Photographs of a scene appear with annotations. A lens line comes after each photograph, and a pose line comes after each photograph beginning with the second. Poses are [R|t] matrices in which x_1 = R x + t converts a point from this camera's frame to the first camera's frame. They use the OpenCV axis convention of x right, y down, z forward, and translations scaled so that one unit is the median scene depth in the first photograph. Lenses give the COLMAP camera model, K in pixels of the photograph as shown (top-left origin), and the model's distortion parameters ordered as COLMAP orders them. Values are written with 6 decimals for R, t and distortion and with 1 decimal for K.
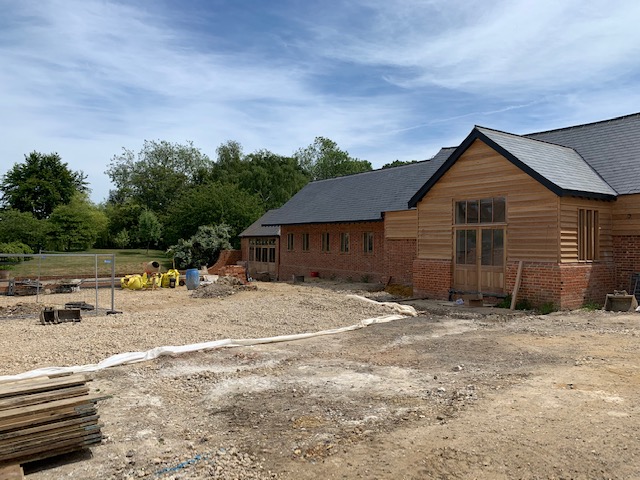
lens RADIAL K [[493.4, 0, 320.0], [0, 493.4, 240.0], [0, 0, 1]] dist [0.047924, -0.002811]
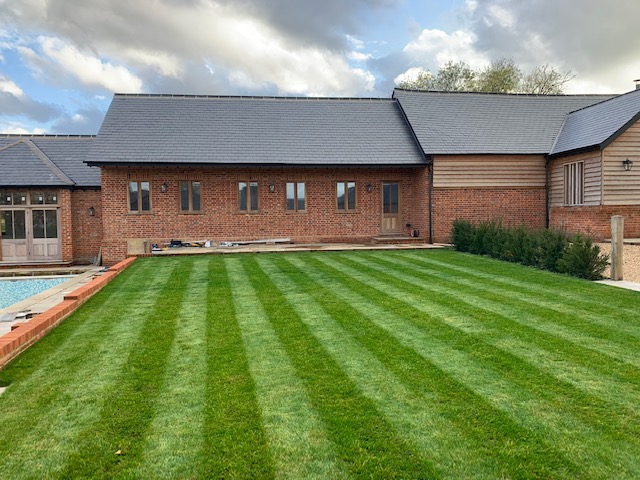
lens RADIAL K [[493.4, 0, 320.0], [0, 493.4, 240.0], [0, 0, 1]] dist [0.047924, -0.002811]
pose [[0.460610, -0.066694, 0.885093, -0.676115], [0.012358, 0.997558, 0.068737, 0.023966], [-0.887516, -0.020723, 0.460310, 0.796411]]
